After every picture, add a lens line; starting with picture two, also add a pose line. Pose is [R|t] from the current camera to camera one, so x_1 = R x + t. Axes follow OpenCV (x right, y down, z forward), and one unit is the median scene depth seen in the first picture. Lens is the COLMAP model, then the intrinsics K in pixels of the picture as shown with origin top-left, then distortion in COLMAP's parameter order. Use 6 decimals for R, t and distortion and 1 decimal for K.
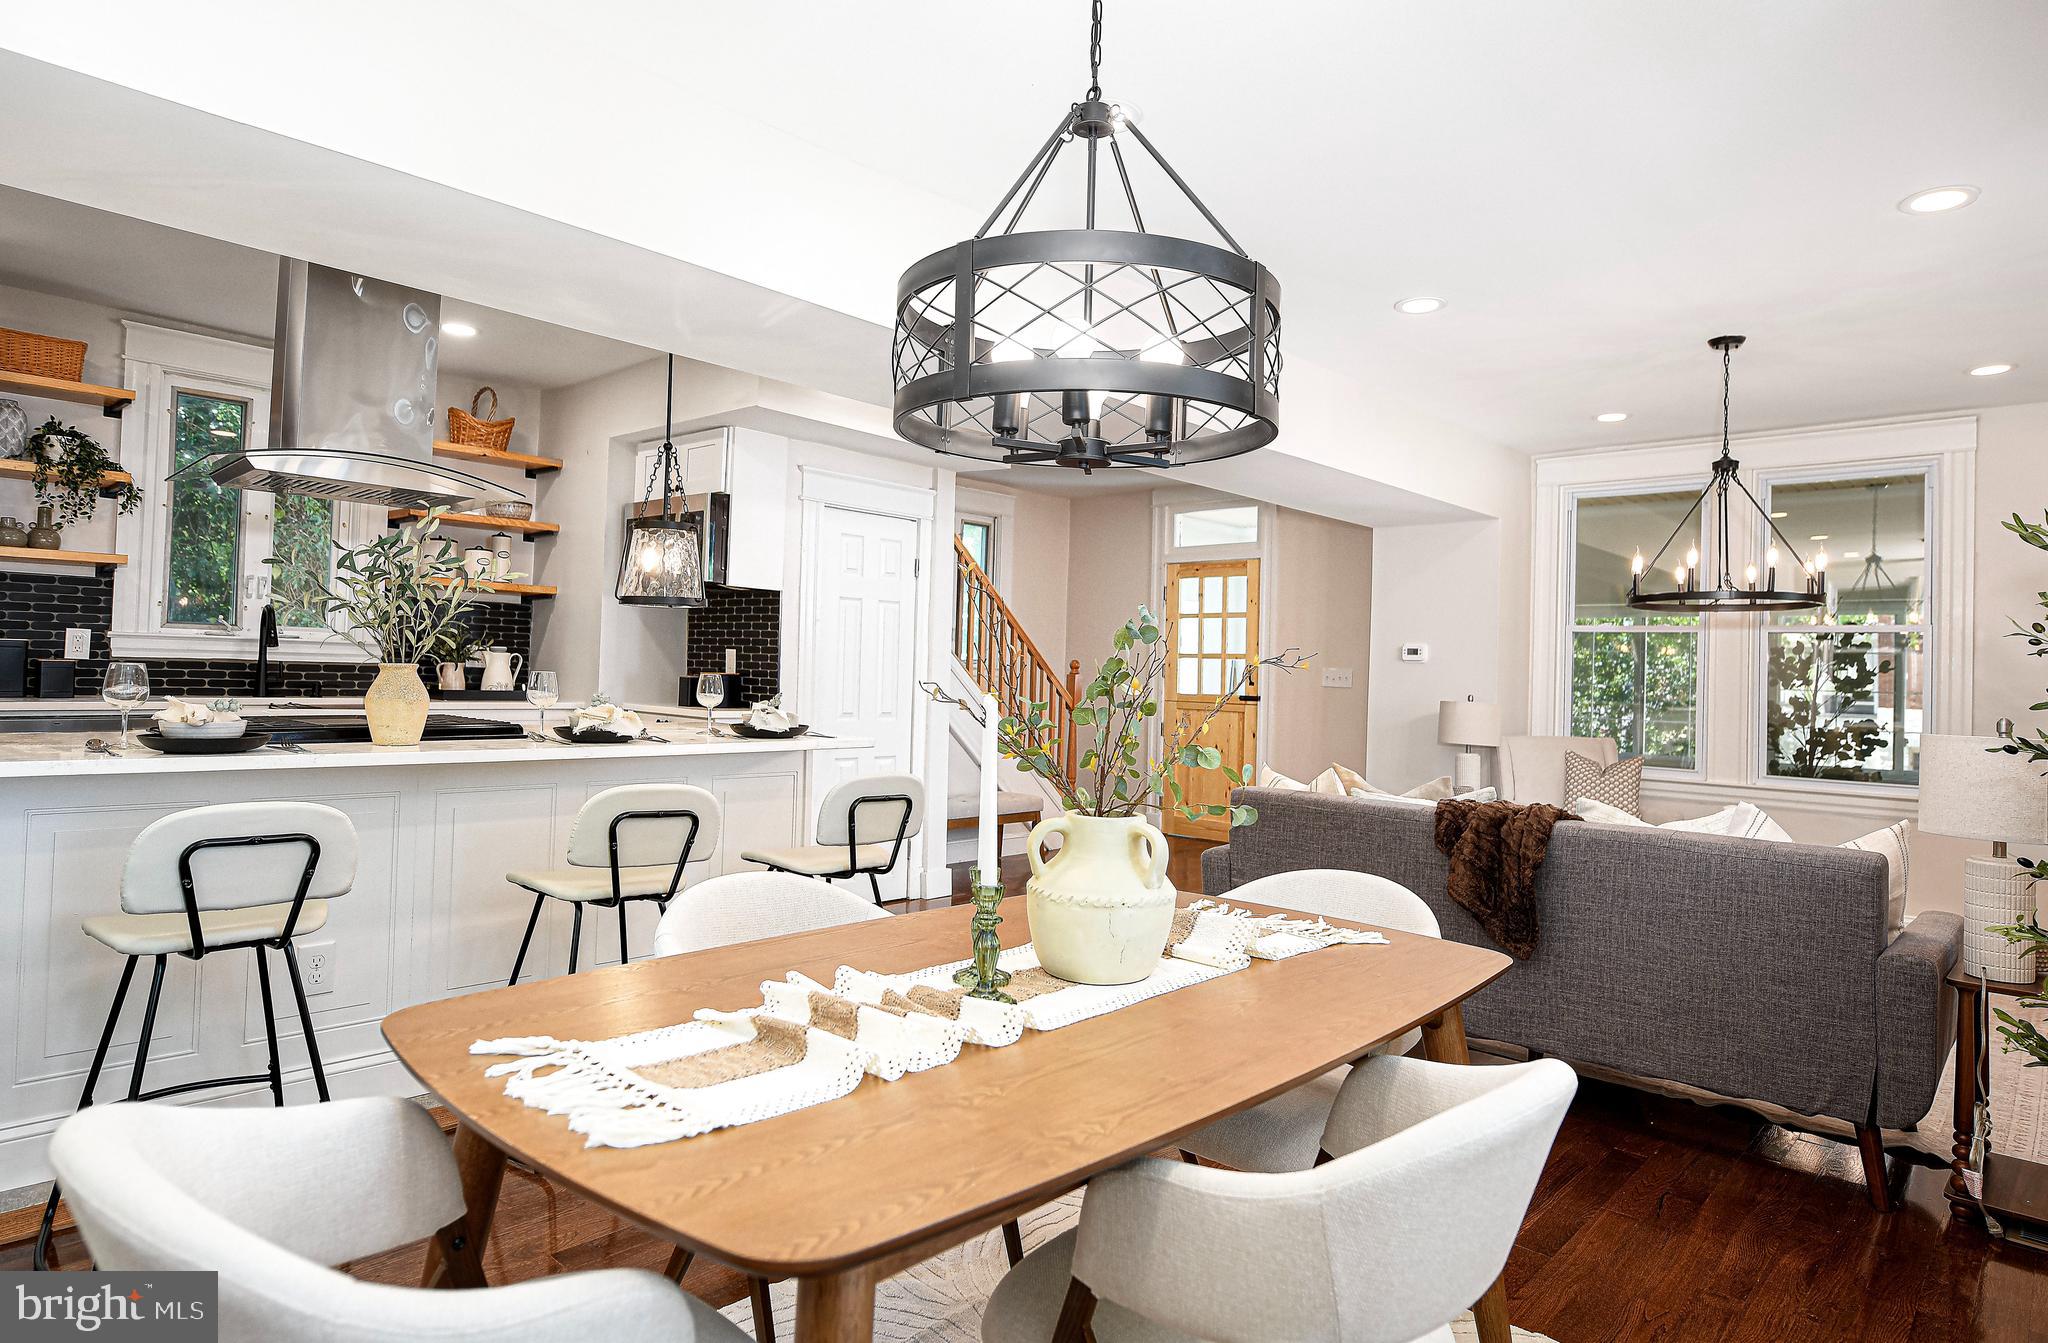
lens RADIAL K [[1155.9, 0, 1025.2], [0, 1155.9, 636.6], [0, 0, 1]] dist [-0.000033, -0.002464]
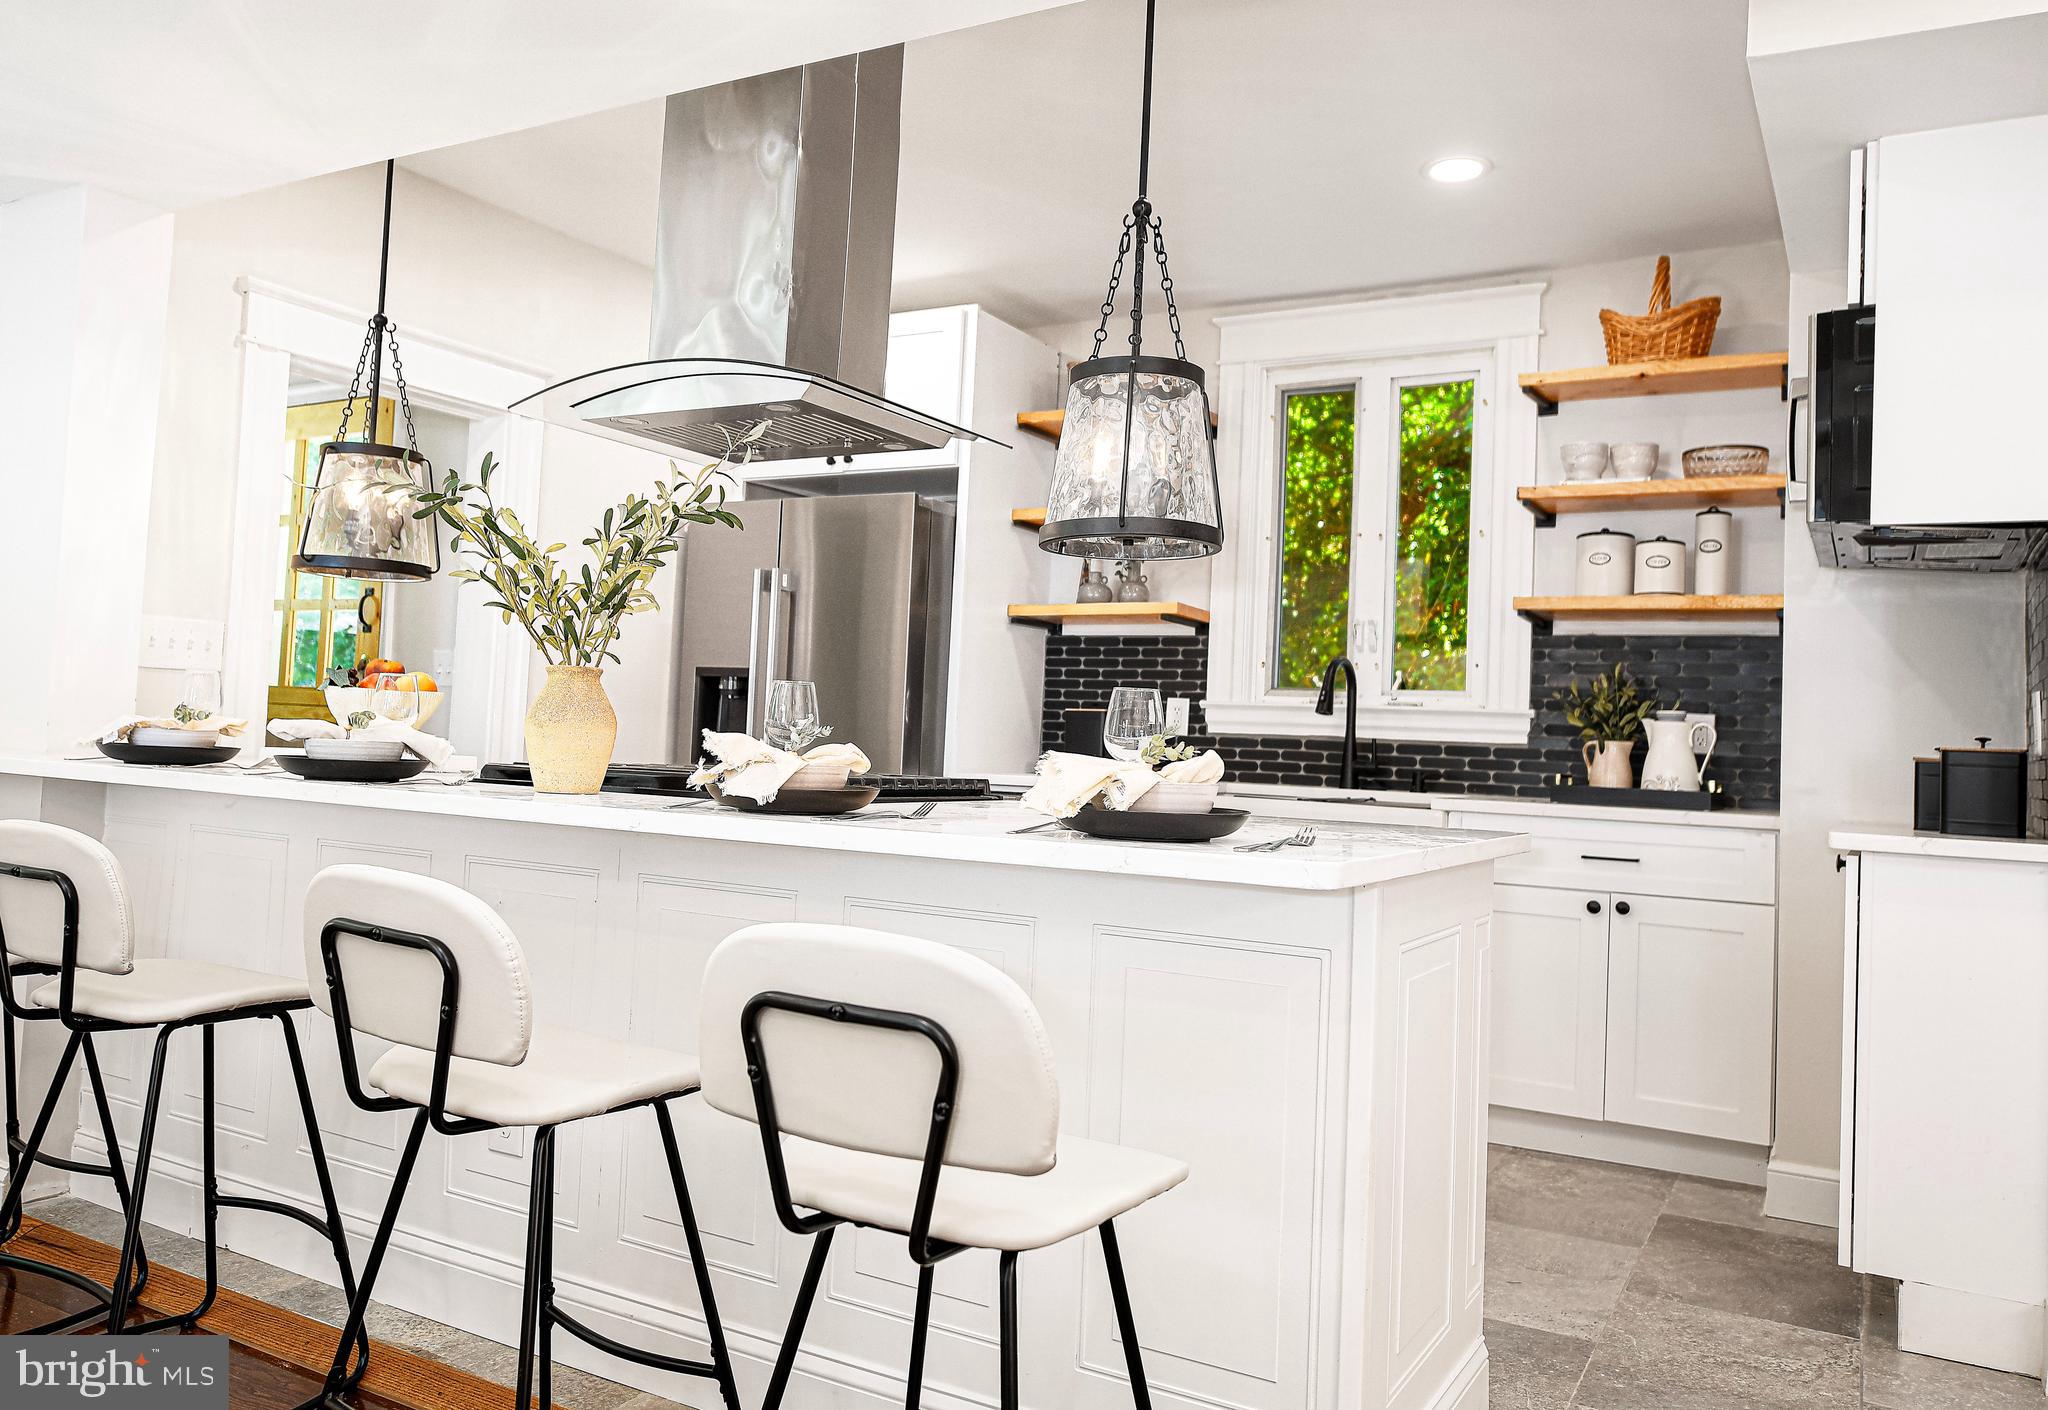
lens RADIAL K [[1514.8, 0, 1024.0], [0, 1514.8, 705.0], [0, 0, 1]] dist [-0.006144, -0.001915]
pose [[0.233291, -0.046382, -0.971300, 0.192015], [-0.006042, 0.998773, -0.049145, 0.047880], [0.972388, 0.017334, 0.232724, 0.592524]]
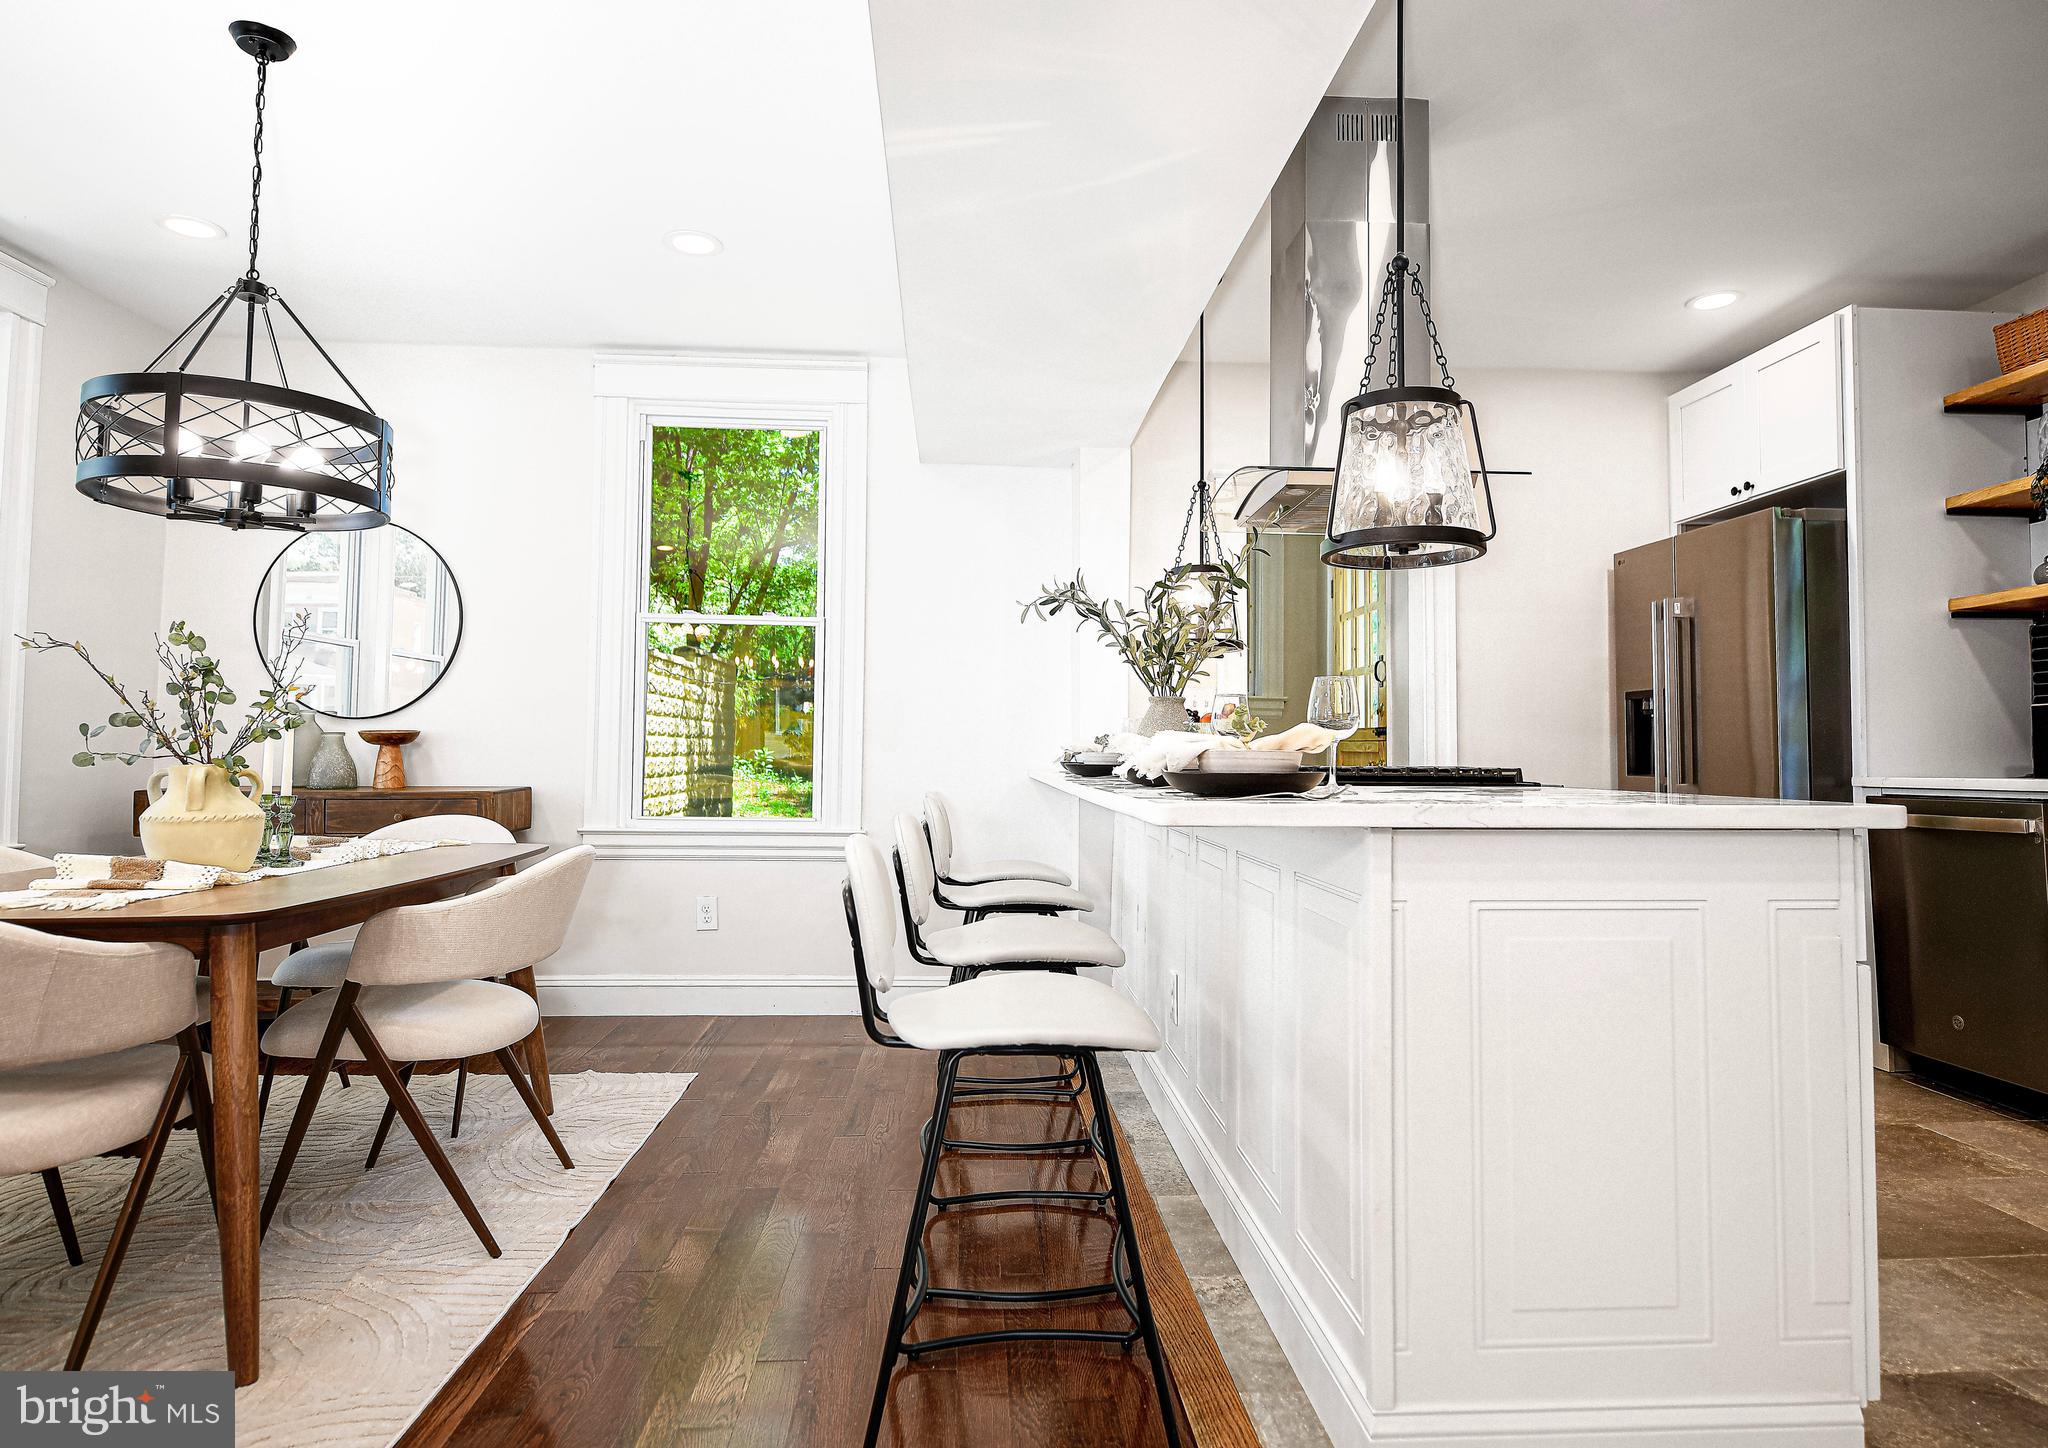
lens RADIAL K [[1192.0, 0, 1019.4], [0, 1192.0, 695.1], [0, 0, 1]] dist [-0.004313, -0.001324]
pose [[-0.691739, -0.074580, -0.718286, 0.147410], [-0.007974, 0.995381, -0.095672, 0.067714], [0.722104, -0.060453, -0.689139, 0.905105]]
